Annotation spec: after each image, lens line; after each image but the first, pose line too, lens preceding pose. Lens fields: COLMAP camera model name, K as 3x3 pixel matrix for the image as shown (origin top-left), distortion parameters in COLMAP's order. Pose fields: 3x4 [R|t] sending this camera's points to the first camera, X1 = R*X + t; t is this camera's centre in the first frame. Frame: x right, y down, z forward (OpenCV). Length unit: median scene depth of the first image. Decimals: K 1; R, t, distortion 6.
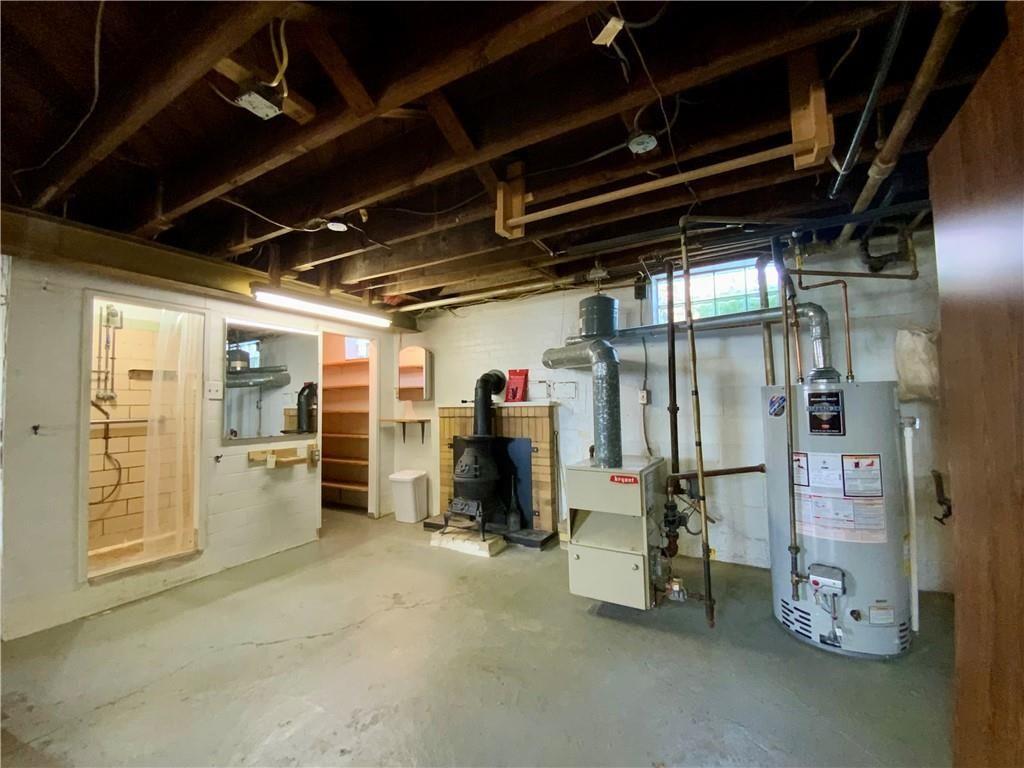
lens RADIAL K [[419.7, 0, 517.5], [0, 419.7, 380.9], [0, 0, 1]] dist [-0.023245, -0.002342]
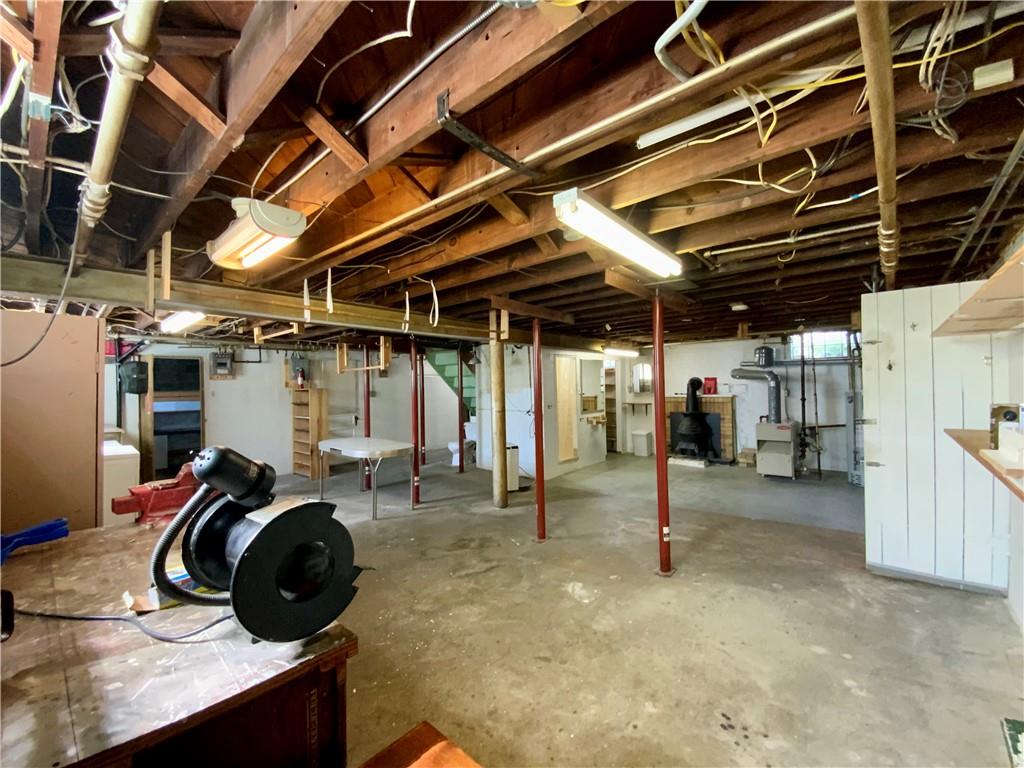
lens RADIAL K [[419.7, 0, 511.4], [0, 419.7, 386.6], [0, 0, 1]] dist [-0.023245, -0.002342]
pose [[0.978788, 0.004199, -0.204835, -0.525043], [0.006291, 0.998703, 0.050534, -0.092856], [0.204781, -0.050750, 0.977491, -1.108976]]
